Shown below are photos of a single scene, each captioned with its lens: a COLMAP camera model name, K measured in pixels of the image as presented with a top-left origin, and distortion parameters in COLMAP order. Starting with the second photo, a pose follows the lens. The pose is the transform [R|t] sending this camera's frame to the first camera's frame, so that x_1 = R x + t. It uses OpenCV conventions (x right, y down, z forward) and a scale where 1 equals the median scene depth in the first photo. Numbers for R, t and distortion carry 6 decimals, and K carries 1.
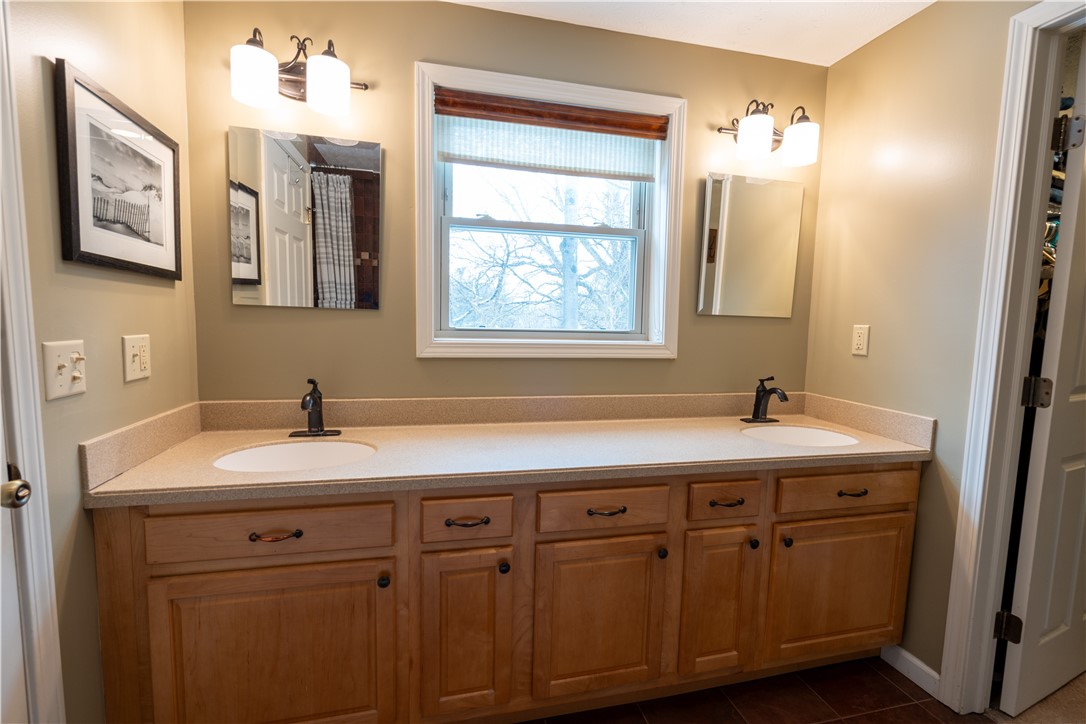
lens RADIAL K [[489.7, 0, 546.1], [0, 489.7, 366.3], [0, 0, 1]] dist [-0.001085, -0.000022]
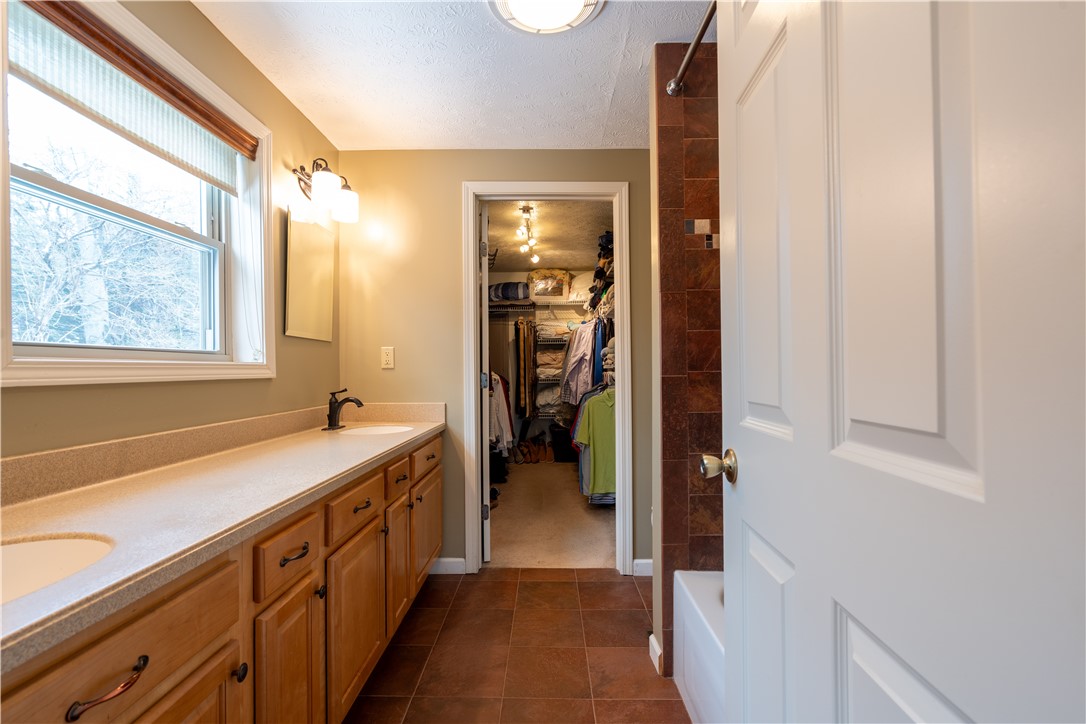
lens RADIAL K [[489.7, 0, 546.1], [0, 489.7, 366.3], [0, 0, 1]] dist [-0.001085, -0.000022]
pose [[0.249865, -0.020756, 0.968058, -0.593809], [0.109735, 0.993936, -0.007013, 0.029867], [-0.962042, 0.107982, 0.250628, 0.221483]]
